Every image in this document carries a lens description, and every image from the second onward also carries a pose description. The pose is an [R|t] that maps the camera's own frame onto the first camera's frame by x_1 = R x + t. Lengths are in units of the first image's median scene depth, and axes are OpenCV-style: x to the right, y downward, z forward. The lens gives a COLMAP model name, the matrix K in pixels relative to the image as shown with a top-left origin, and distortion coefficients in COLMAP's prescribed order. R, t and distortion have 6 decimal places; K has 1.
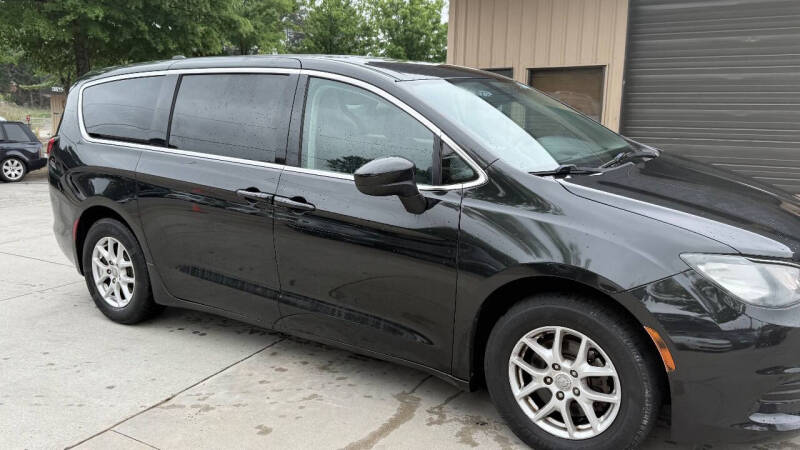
lens RADIAL K [[667.3, 0, 400.0], [0, 667.3, 225.0], [0, 0, 1]] dist [0.144605, -0.270460]
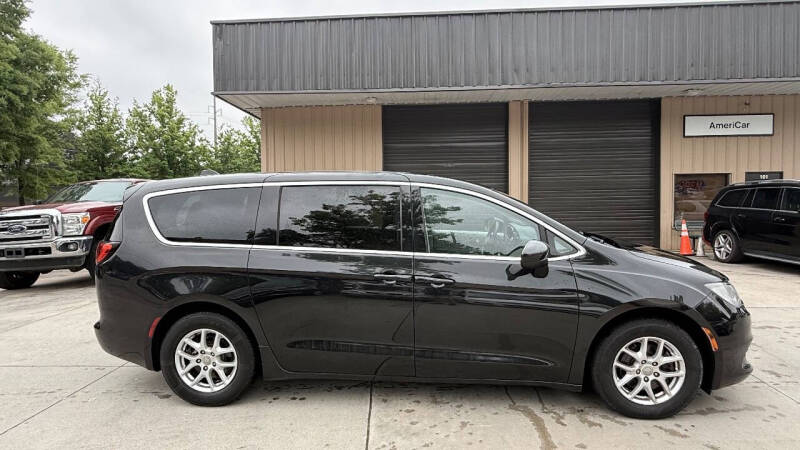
lens RADIAL K [[442.9, 0, 396.9], [0, 442.9, 226.4], [0, 0, 1]] dist [-0.001396, -0.000177]
pose [[0.868856, -0.043477, 0.493151, -0.628601], [0.102105, 0.990457, -0.092573, -0.062132], [-0.484420, 0.130786, 0.865004, 0.241995]]
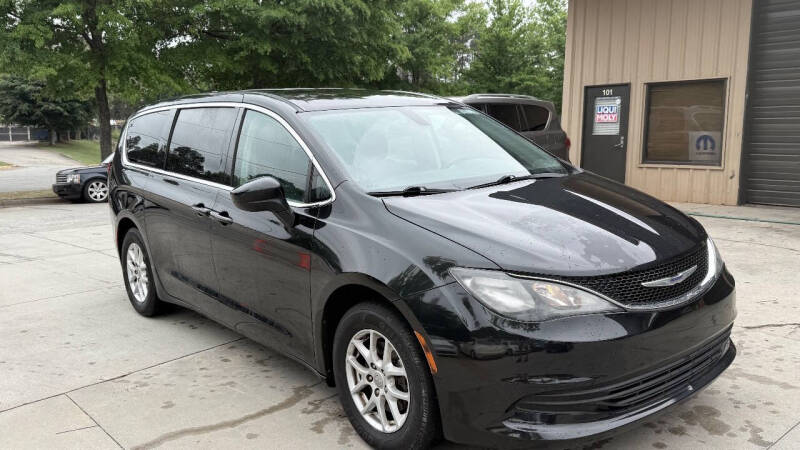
lens RADIAL K [[667.3, 0, 400.0], [0, 667.3, 225.0], [0, 0, 1]] dist [0.144605, -0.270460]
pose [[0.963814, 0.019121, -0.265887, 0.438216], [-0.026325, 0.999376, -0.023558, 0.000899], [0.265271, 0.029705, 0.963716, -0.053888]]
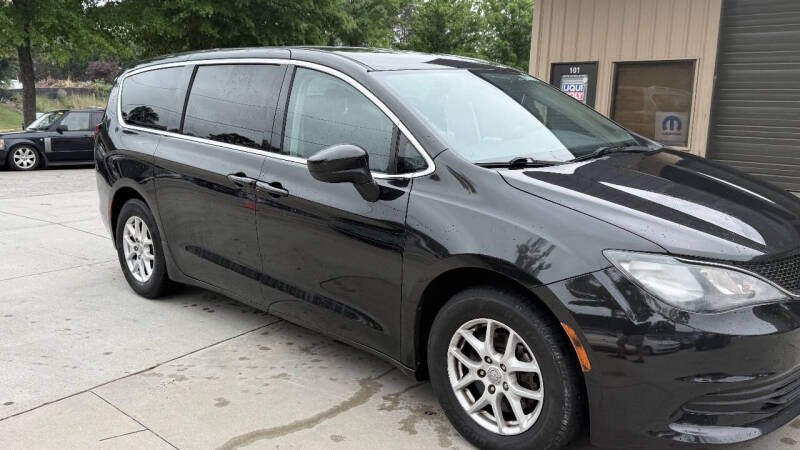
lens RADIAL K [[667.3, 0, 400.0], [0, 667.3, 225.0], [0, 0, 1]] dist [0.144605, -0.270460]
pose [[0.986683, 0.040062, -0.157643, 0.194422], [-0.039141, 0.999194, 0.008947, 0.006680], [0.157875, -0.002658, 0.987456, 0.005218]]
